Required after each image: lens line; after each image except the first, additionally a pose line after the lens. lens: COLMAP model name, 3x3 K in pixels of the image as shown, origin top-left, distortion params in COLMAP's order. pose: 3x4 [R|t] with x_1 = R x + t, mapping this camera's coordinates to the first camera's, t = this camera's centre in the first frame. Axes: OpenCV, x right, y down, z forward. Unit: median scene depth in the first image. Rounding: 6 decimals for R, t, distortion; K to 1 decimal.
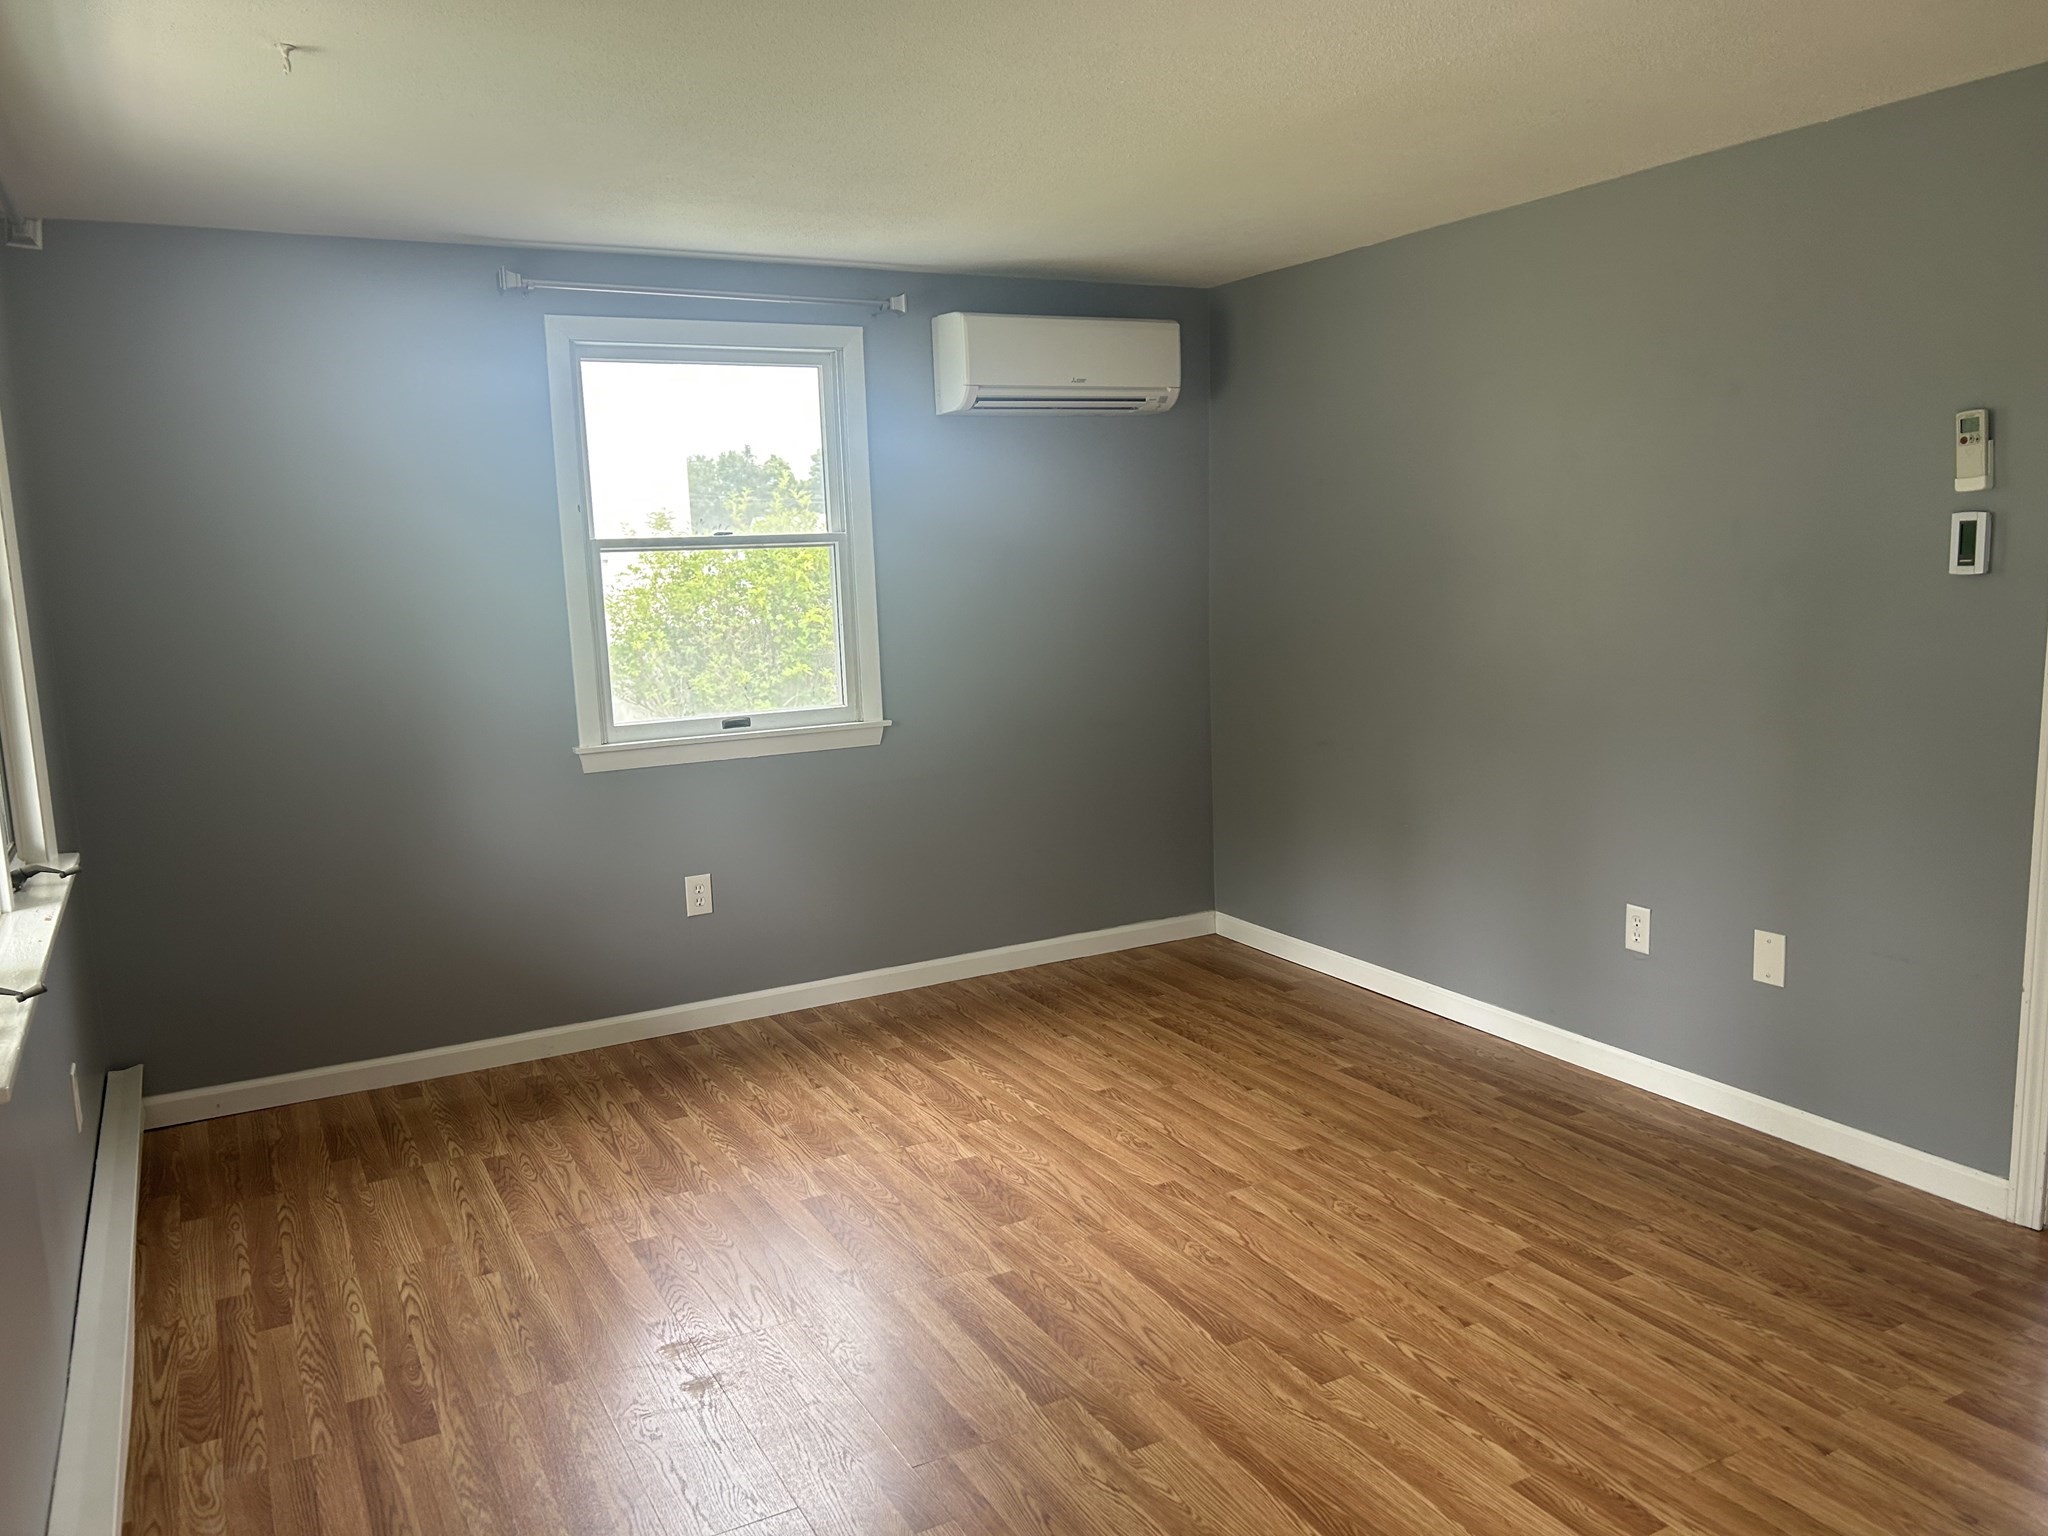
lens RADIAL K [[1547.1, 0, 1019.4], [0, 1547.1, 766.8], [0, 0, 1]] dist [0.060023, -0.015010]
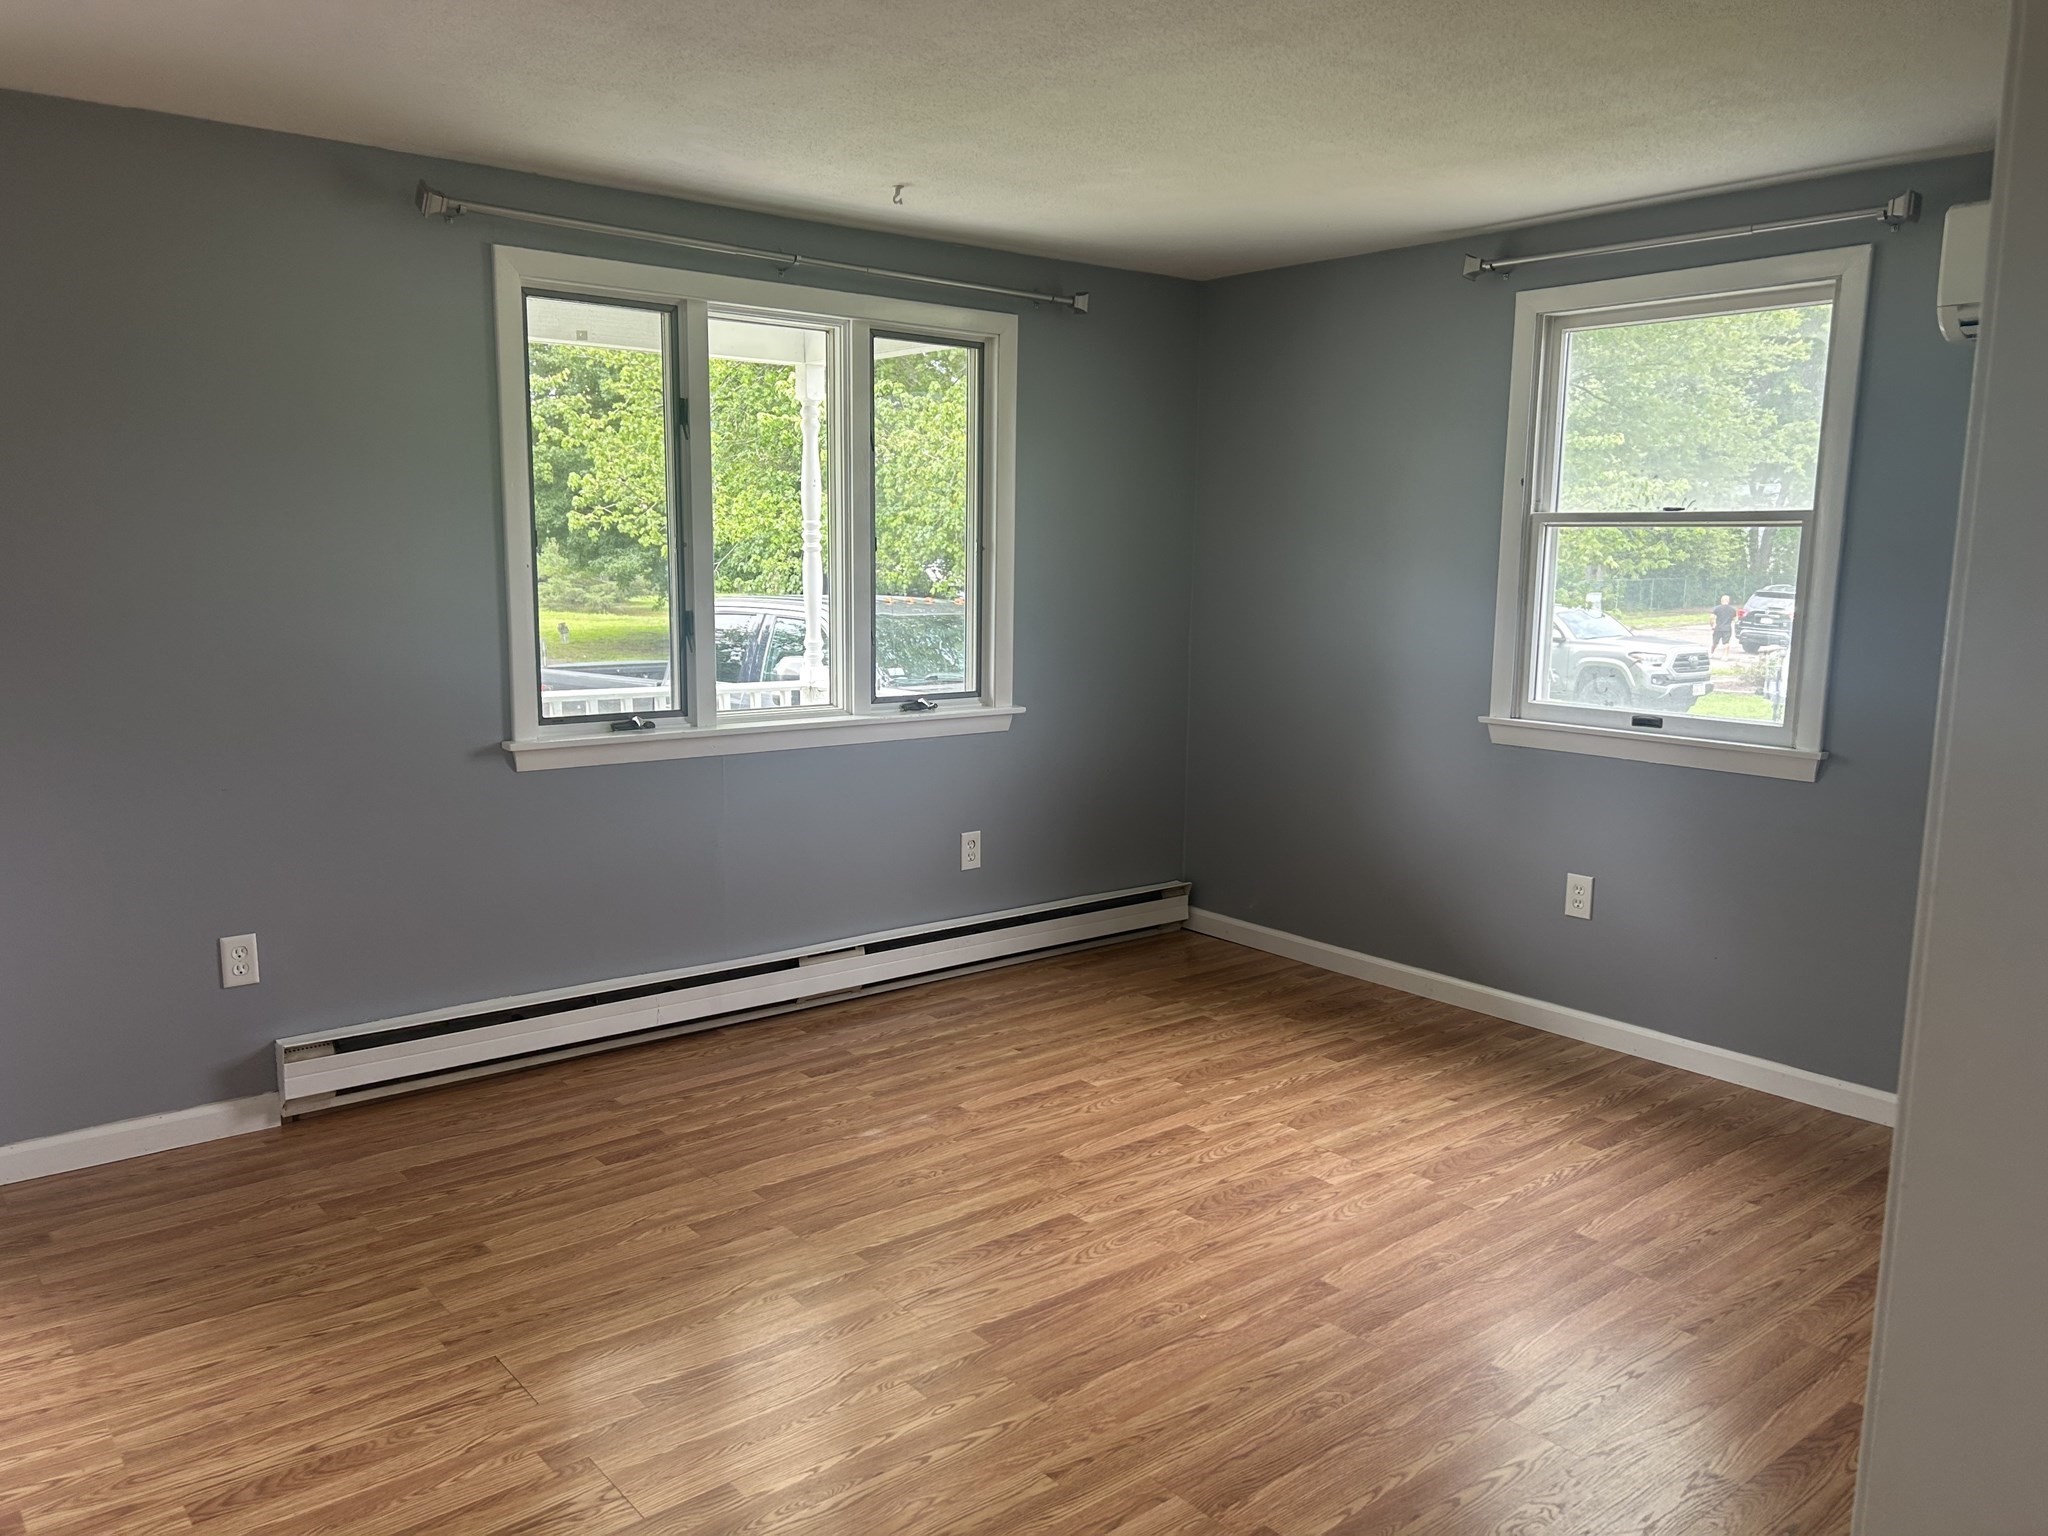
lens RADIAL K [[1547.1, 0, 1026.3], [0, 1547.1, 771.1], [0, 0, 1]] dist [0.060023, -0.015010]
pose [[0.190938, 0.181764, -0.964627, 0.687377], [-0.158317, 0.975543, 0.152484, -0.089880], [0.968751, 0.123601, 0.215045, 0.515048]]
